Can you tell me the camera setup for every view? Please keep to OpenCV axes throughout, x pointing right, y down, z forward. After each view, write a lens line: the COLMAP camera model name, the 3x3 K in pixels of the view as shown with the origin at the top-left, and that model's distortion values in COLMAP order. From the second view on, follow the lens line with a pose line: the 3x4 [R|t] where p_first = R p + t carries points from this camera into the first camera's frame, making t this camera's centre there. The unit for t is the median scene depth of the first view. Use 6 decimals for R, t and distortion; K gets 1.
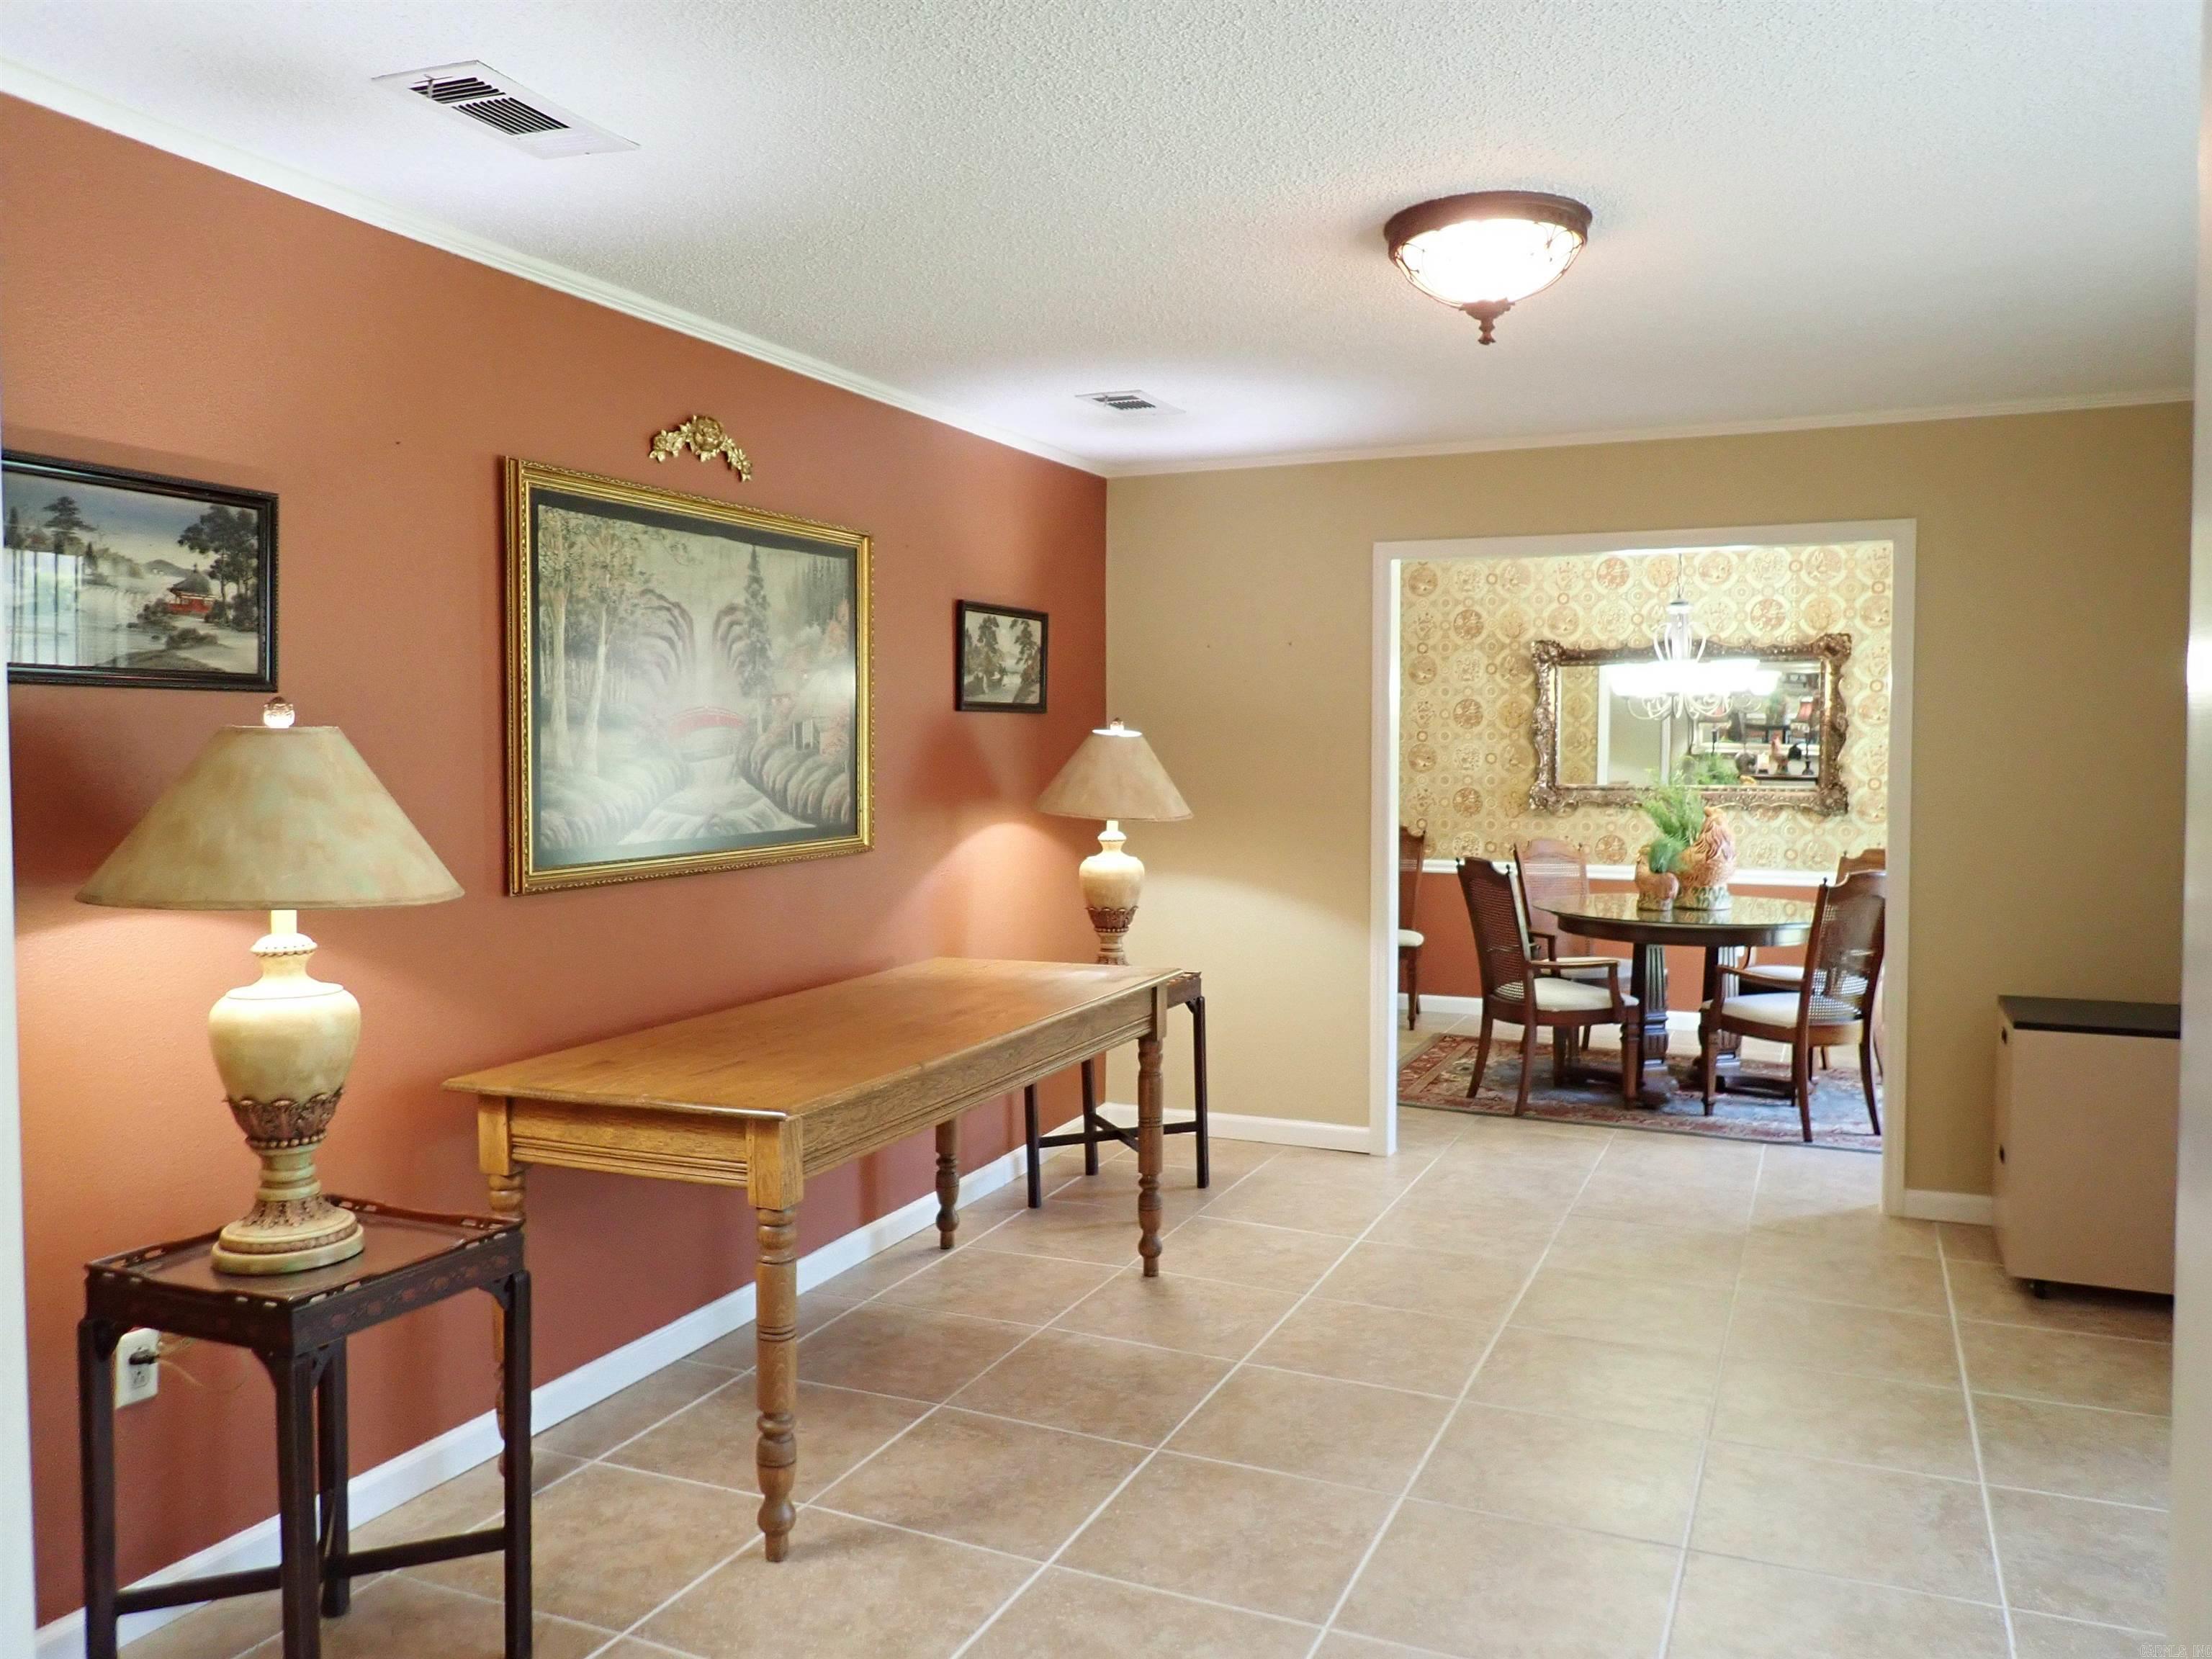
lens RADIAL K [[1631.9, 0, 1126.7], [0, 1631.9, 802.1], [0, 0, 1]] dist [0.006174, -0.001199]
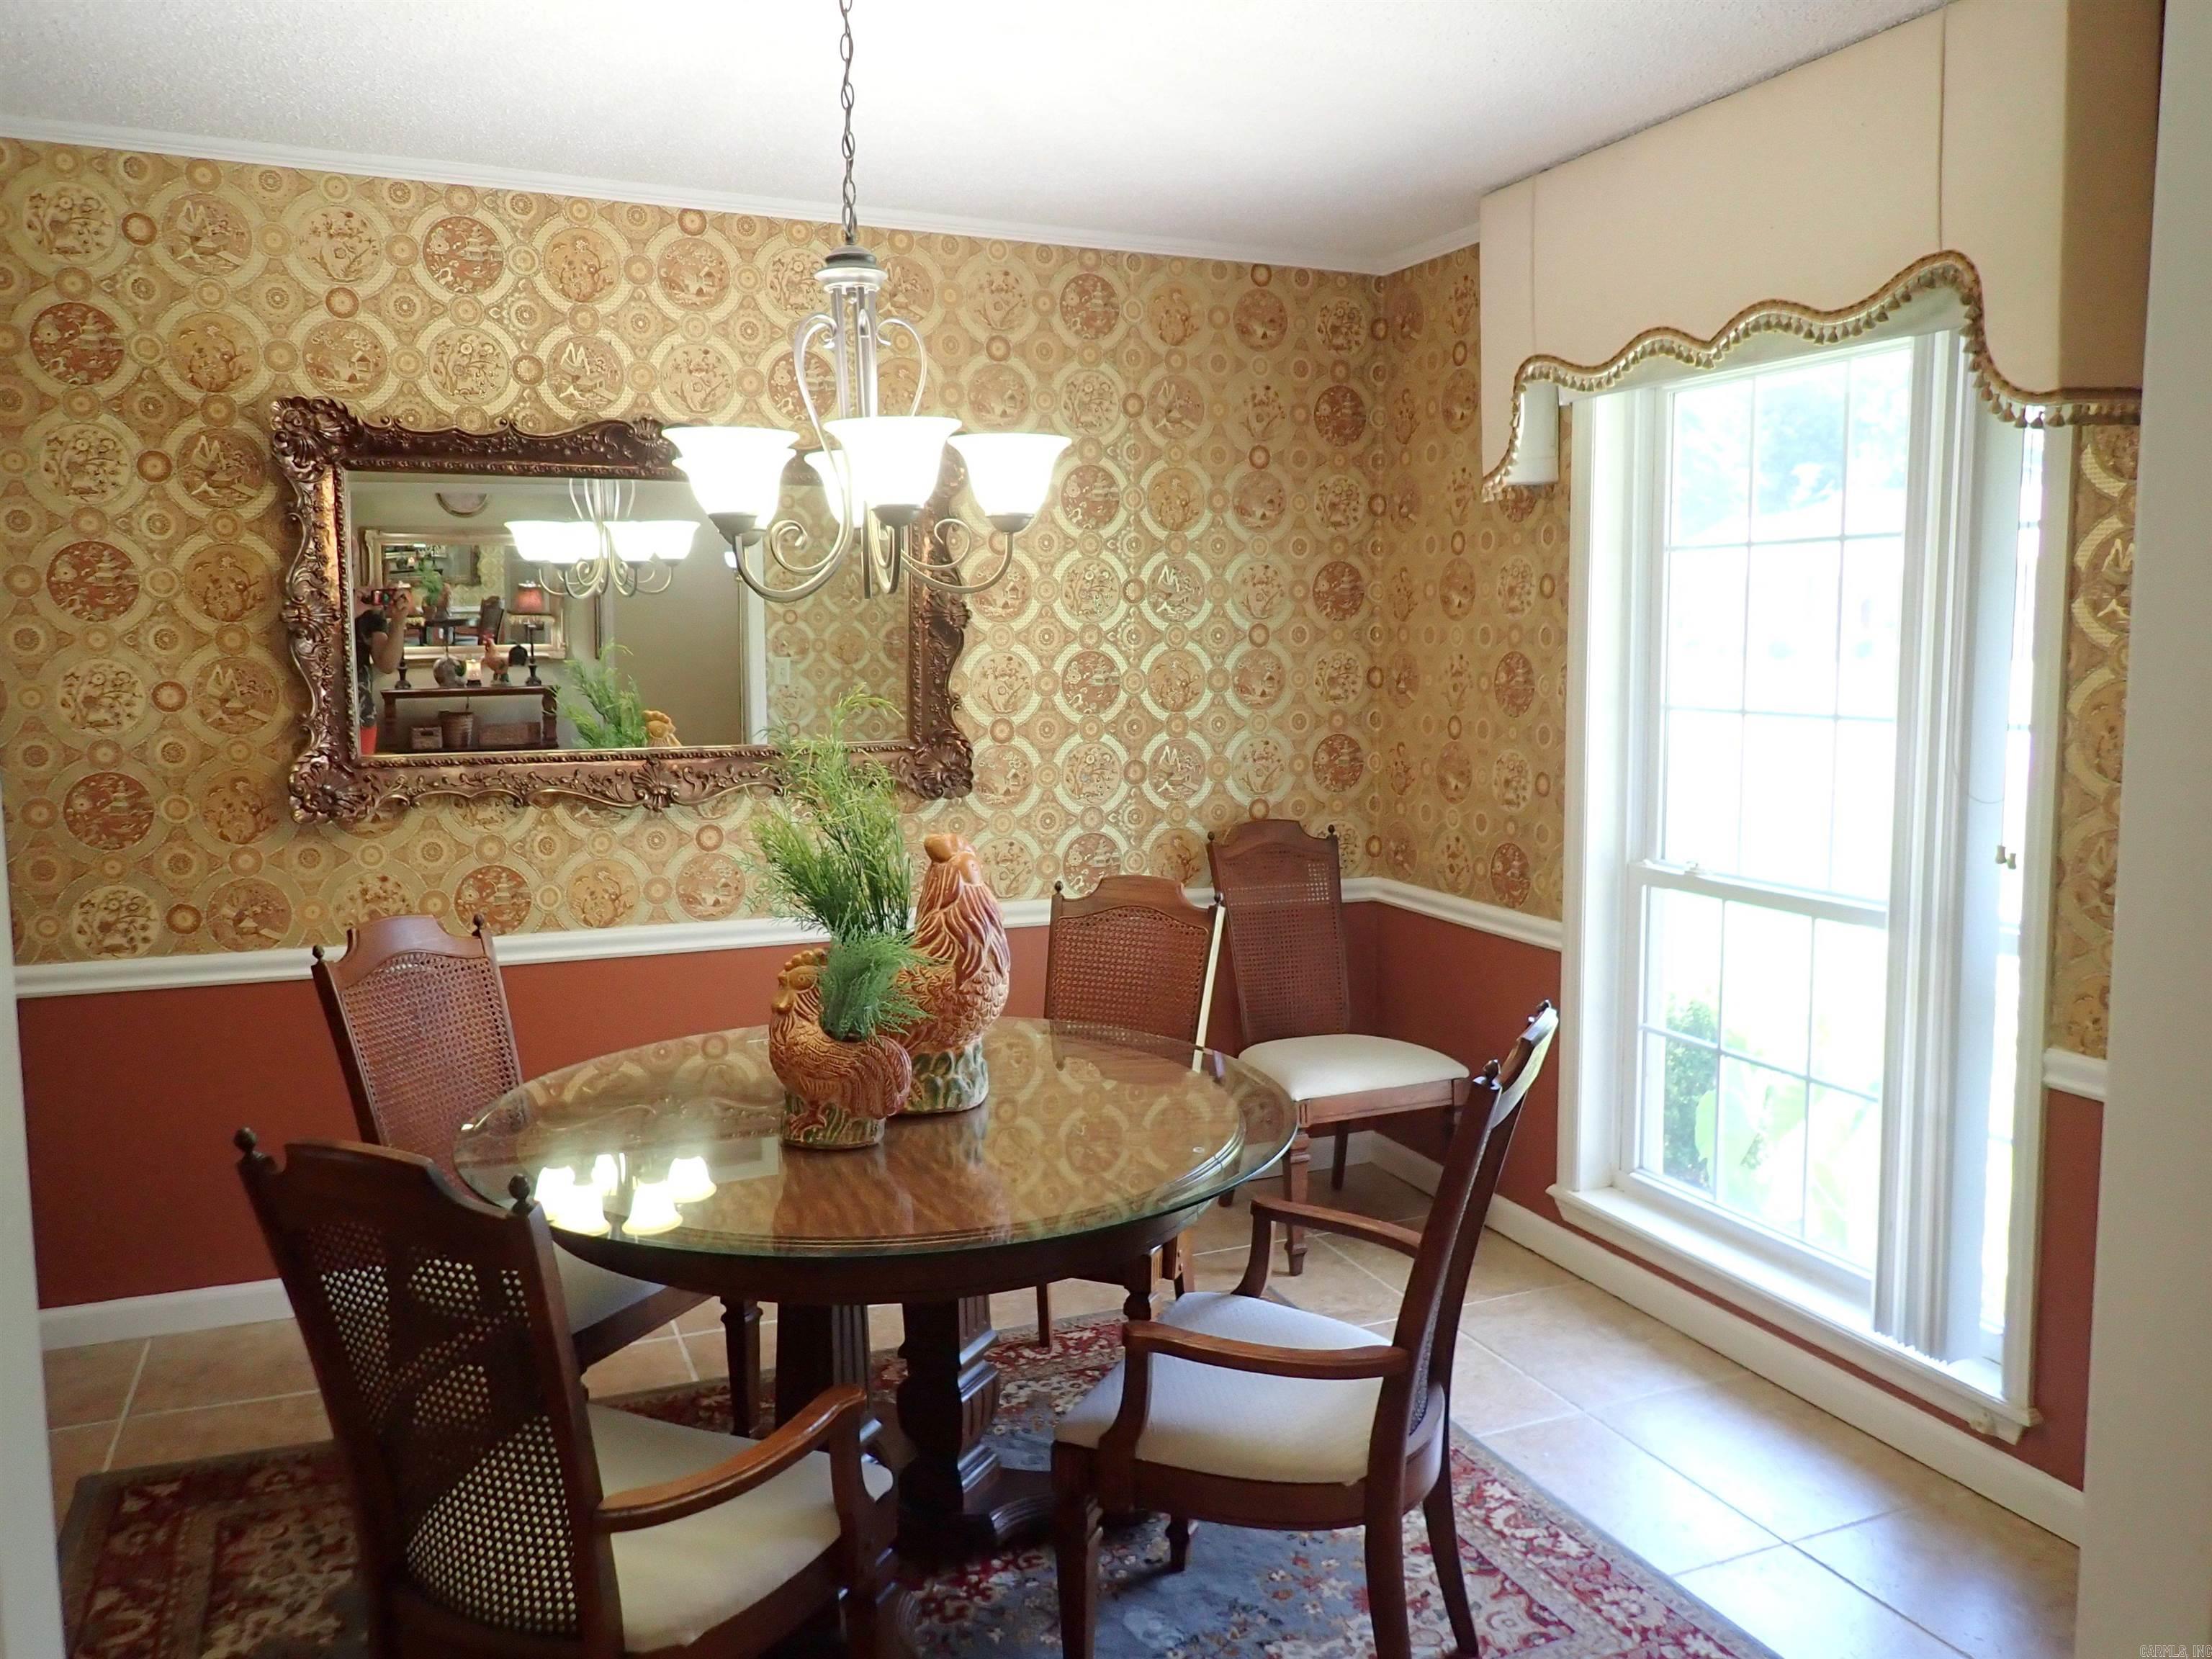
lens RADIAL K [[1631.9, 0, 1095.9], [0, 1631.9, 805.8], [0, 0, 1]] dist [0.006174, -0.001199]
pose [[0.686175, -0.075902, 0.723466, 0.091280], [0.028718, 0.996593, 0.077319, -0.025099], [-0.726869, -0.032278, 0.686017, 0.578963]]
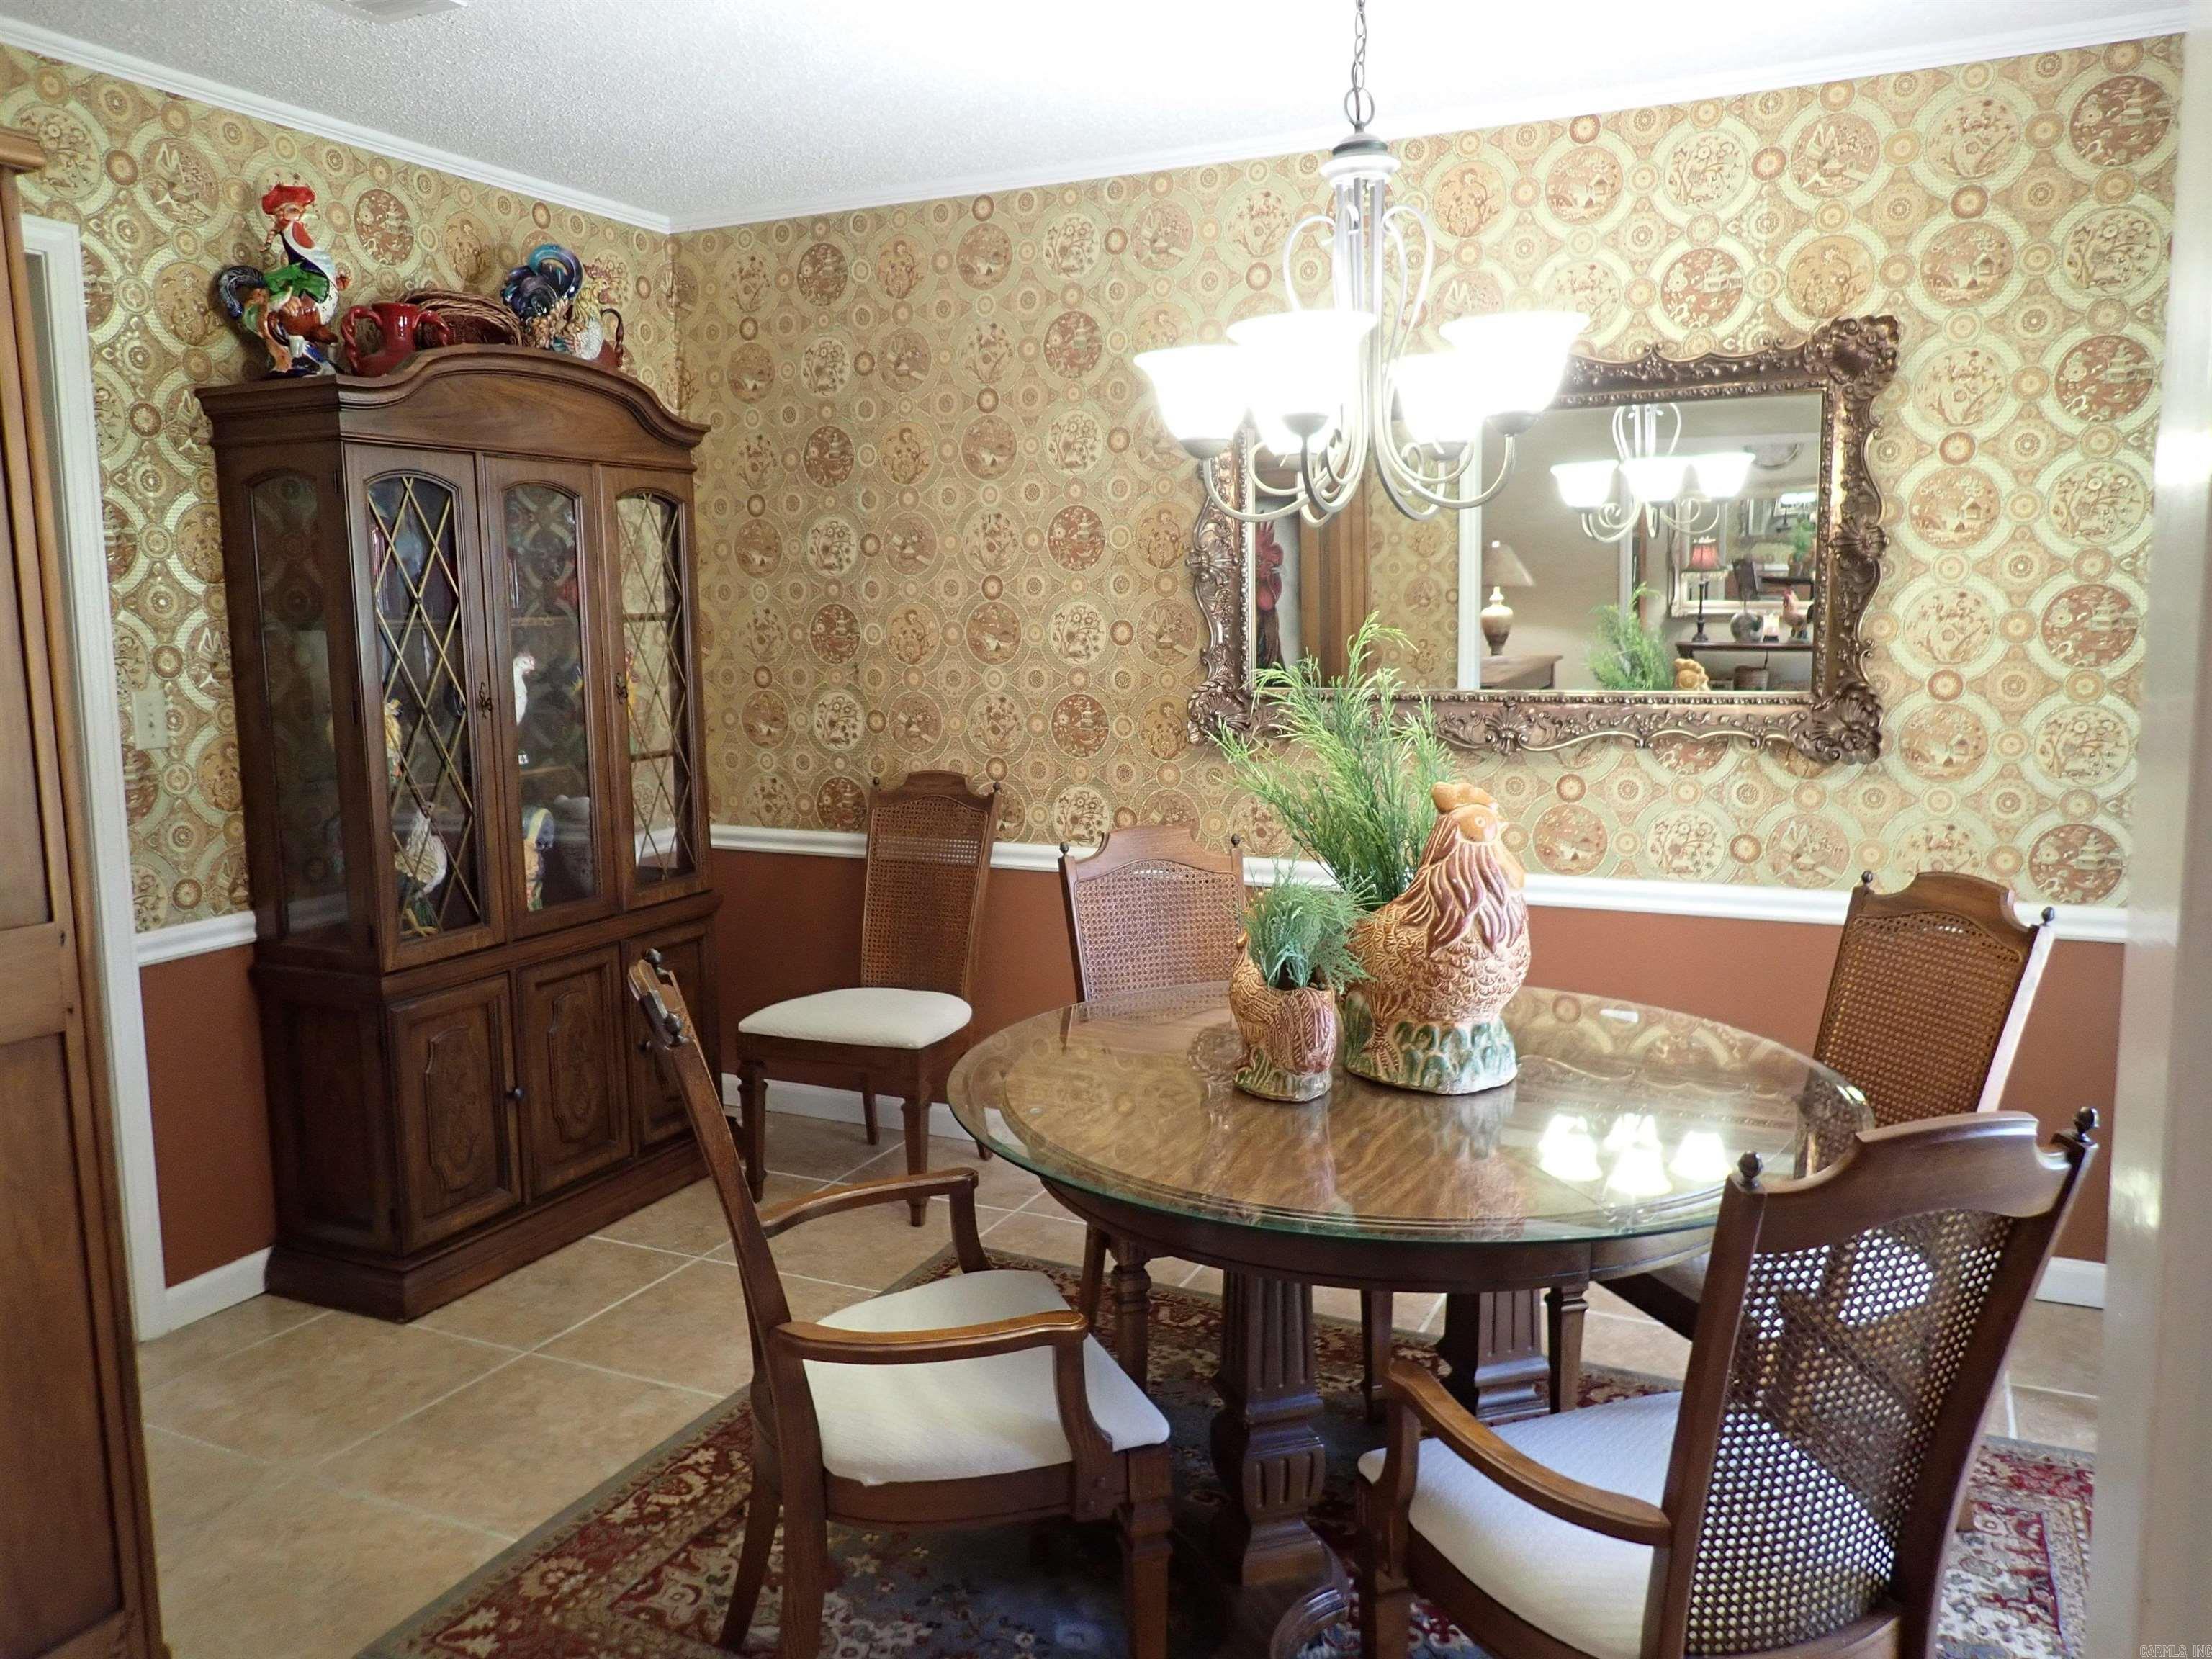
lens RADIAL K [[1631.9, 0, 1128.1], [0, 1631.9, 799.2], [0, 0, 1]] dist [0.006174, -0.001199]
pose [[0.999733, -0.009265, -0.021184, 0.240425], [0.010910, 0.996823, 0.078893, -0.016323], [0.020386, -0.079103, 0.996658, 0.538837]]
